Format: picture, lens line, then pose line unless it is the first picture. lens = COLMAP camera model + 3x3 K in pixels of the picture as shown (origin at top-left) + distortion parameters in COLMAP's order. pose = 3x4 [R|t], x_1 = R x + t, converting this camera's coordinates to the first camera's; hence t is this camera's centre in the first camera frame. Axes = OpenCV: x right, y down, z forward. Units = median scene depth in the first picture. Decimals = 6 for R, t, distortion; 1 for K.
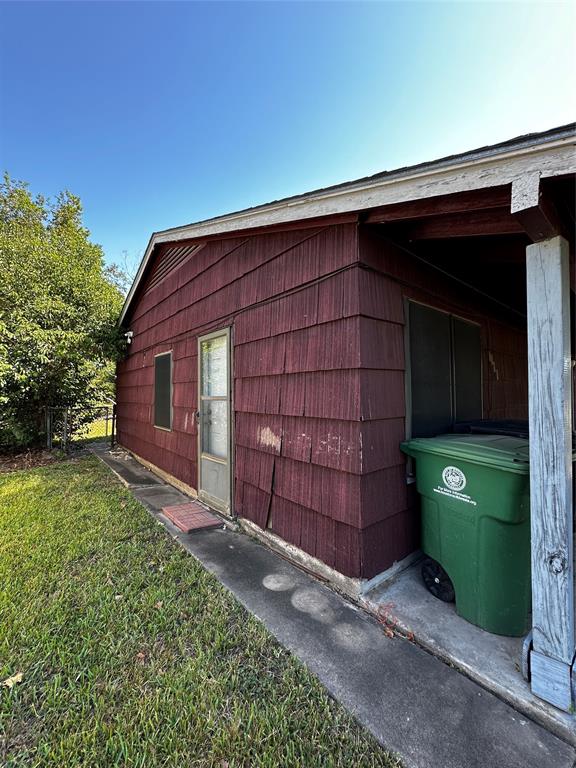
lens RADIAL K [[306.5, 0, 288.4], [0, 306.5, 384.4], [0, 0, 1]] dist [-0.002641, 0.000704]
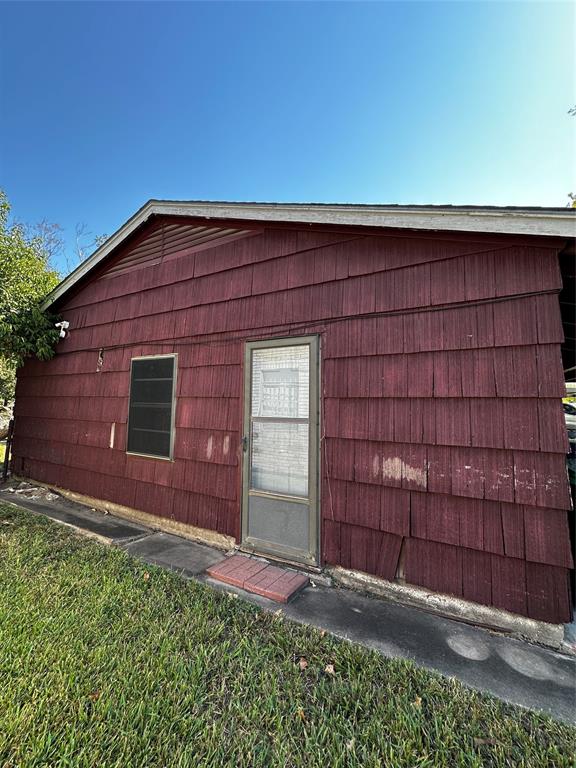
lens RADIAL K [[306.5, 0, 288.4], [0, 306.5, 384.4], [0, 0, 1]] dist [-0.002641, 0.000704]
pose [[0.928358, 0.049302, 0.368403, -0.598725], [-0.034521, 0.998316, -0.046612, -0.012815], [-0.370081, 0.030555, 0.928497, 0.271745]]
